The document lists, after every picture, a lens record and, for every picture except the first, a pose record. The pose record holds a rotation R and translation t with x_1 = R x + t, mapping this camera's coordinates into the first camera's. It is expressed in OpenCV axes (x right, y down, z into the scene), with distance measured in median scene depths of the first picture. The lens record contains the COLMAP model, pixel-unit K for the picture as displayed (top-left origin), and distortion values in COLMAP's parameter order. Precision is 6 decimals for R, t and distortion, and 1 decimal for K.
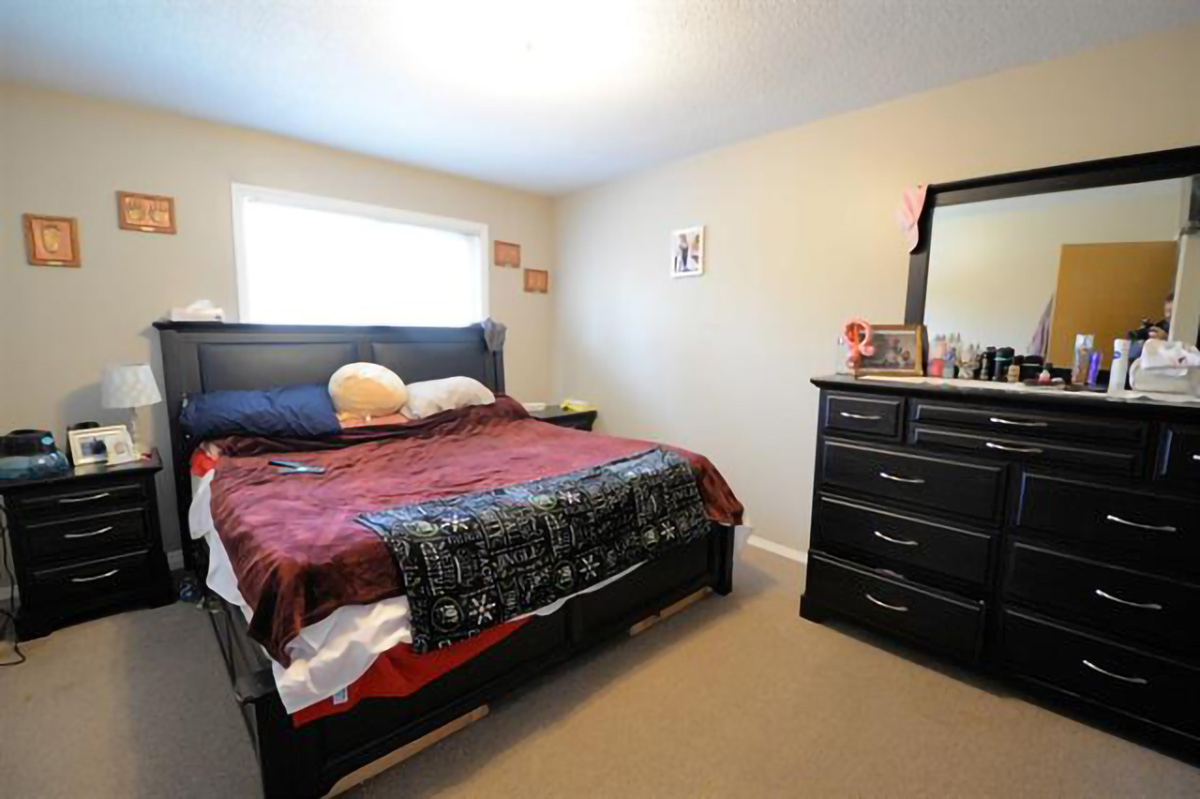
lens RADIAL K [[520.4, 0, 603.0], [0, 520.4, 400.6], [0, 0, 1]] dist [-0.020238, -0.003666]
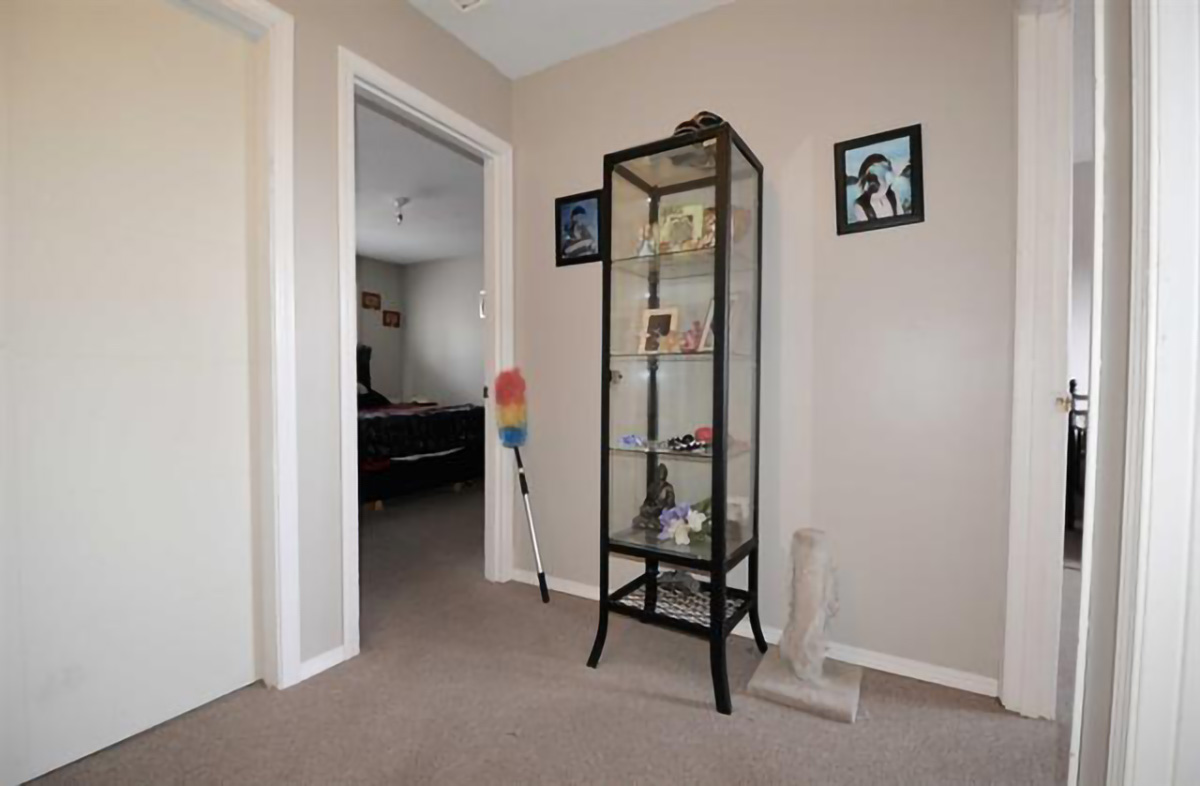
lens RADIAL K [[528.9, 0, 596.1], [0, 528.9, 395.1], [0, 0, 1]] dist [-0.000931, -0.000019]
pose [[0.961416, -0.021778, 0.274234, 0.014867], [0.048827, 0.994543, -0.092196, 0.160259], [-0.270729, 0.102028, 0.957233, -0.604184]]
